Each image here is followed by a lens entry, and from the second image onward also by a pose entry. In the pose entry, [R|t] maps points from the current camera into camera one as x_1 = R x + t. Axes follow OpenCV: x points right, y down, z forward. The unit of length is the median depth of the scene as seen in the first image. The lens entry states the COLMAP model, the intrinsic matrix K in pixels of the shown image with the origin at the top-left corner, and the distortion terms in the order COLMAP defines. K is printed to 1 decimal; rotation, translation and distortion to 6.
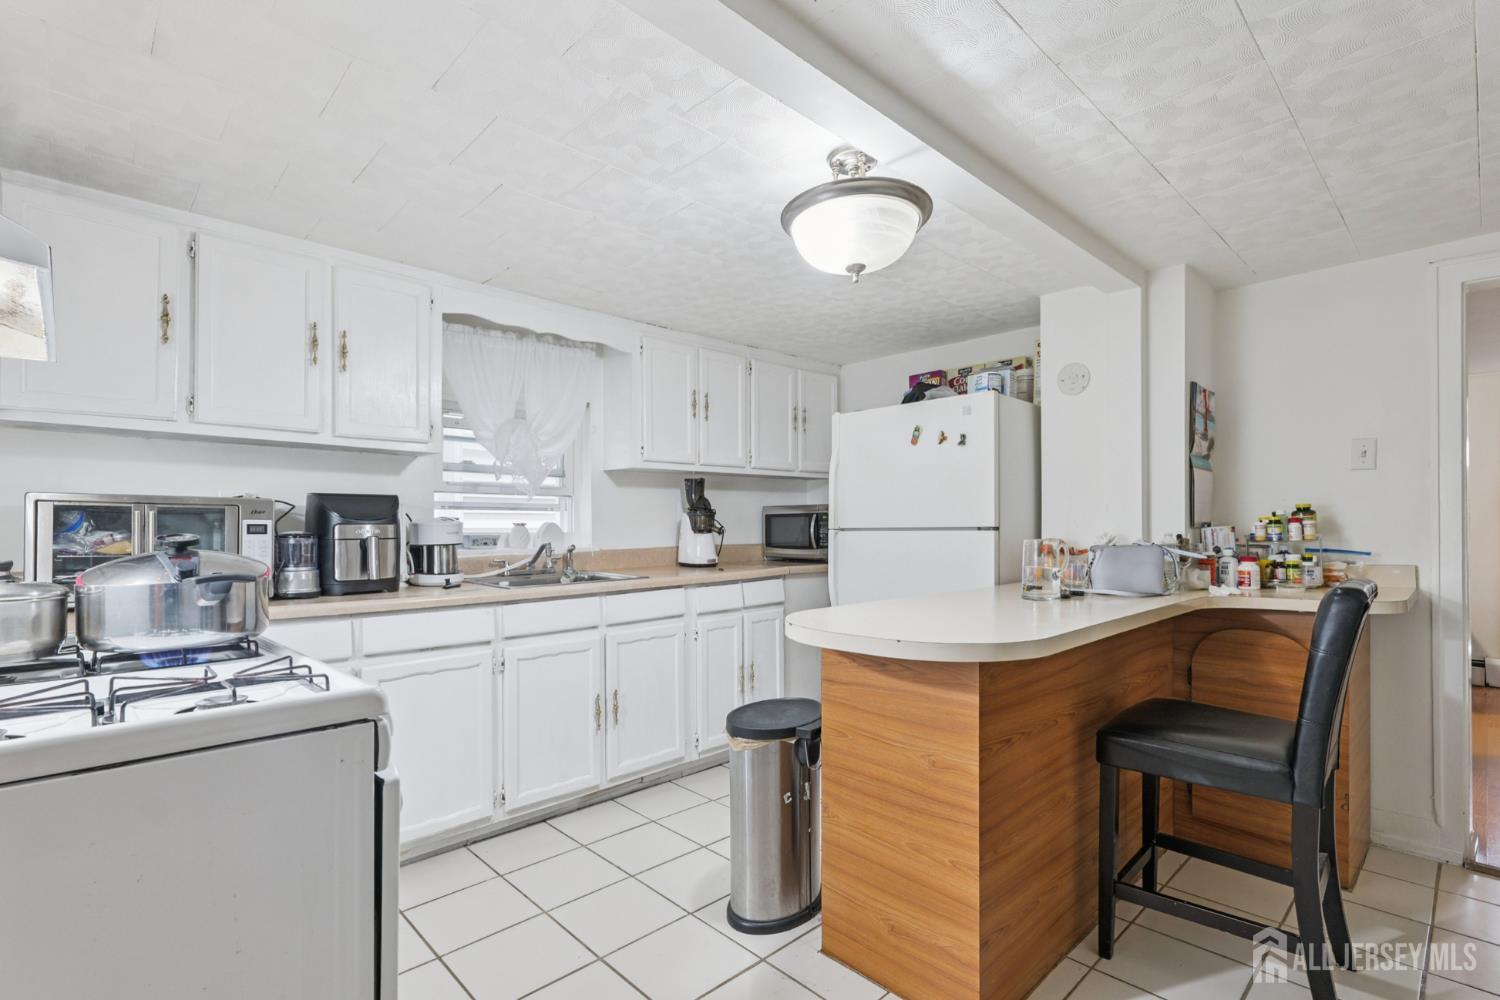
lens RADIAL K [[705.7, 0, 736.3], [0, 705.7, 524.8], [0, 0, 1]] dist [0.004019, 0.000503]
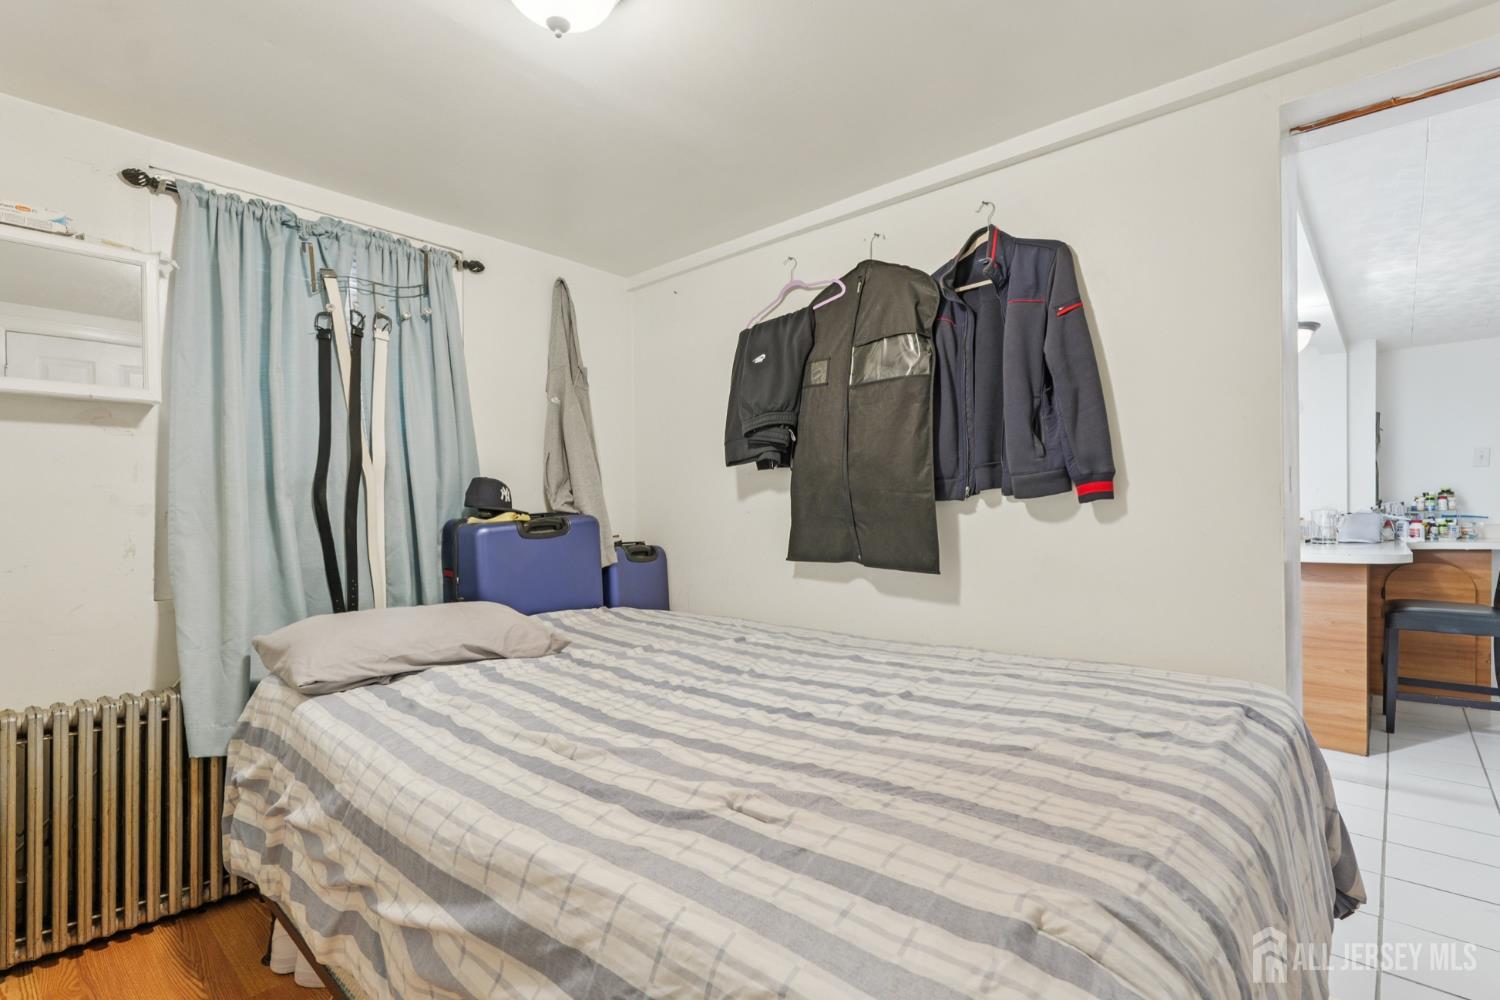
lens RADIAL K [[705.7, 0, 747.7], [0, 705.7, 511.6], [0, 0, 1]] dist [0.004019, 0.000503]
pose [[0.997719, -0.001792, 0.067485, -0.929032], [0.001308, 0.999973, 0.007215, 0.011890], [-0.067496, -0.007111, 0.997694, -0.531171]]
